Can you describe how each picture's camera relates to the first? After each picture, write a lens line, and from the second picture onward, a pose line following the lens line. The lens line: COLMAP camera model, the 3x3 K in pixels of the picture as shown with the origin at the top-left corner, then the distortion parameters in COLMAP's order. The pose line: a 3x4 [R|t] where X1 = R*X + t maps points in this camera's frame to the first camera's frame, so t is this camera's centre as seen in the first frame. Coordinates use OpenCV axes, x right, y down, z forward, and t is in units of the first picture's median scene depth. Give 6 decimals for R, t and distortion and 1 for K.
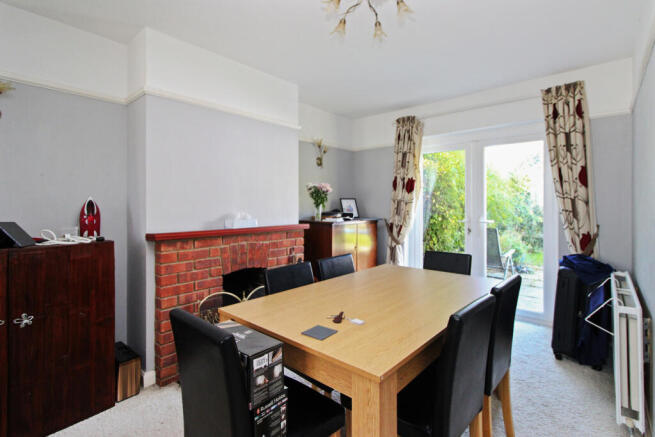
lens RADIAL K [[314.3, 0, 321.5], [0, 314.3, 205.6], [0, 0, 1]] dist [-0.001322, 0.002241]
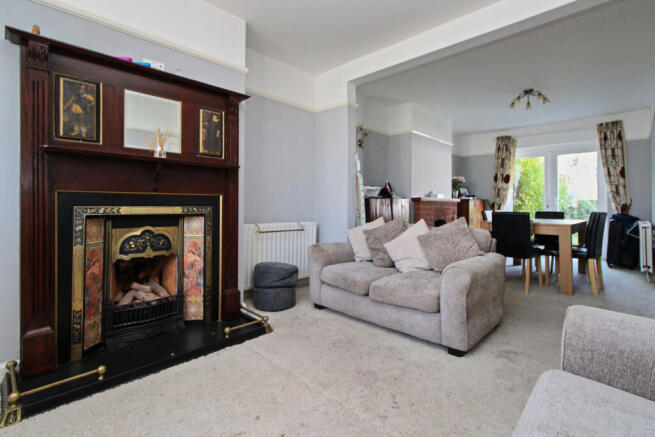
lens RADIAL K [[314.3, 0, 321.9], [0, 314.3, 201.1], [0, 0, 1]] dist [-0.001322, 0.002241]
pose [[0.998877, 0.009321, -0.046444, -0.786764], [-0.010121, 0.999804, -0.017017, 0.115784], [0.046276, 0.017468, 0.998776, -0.860461]]
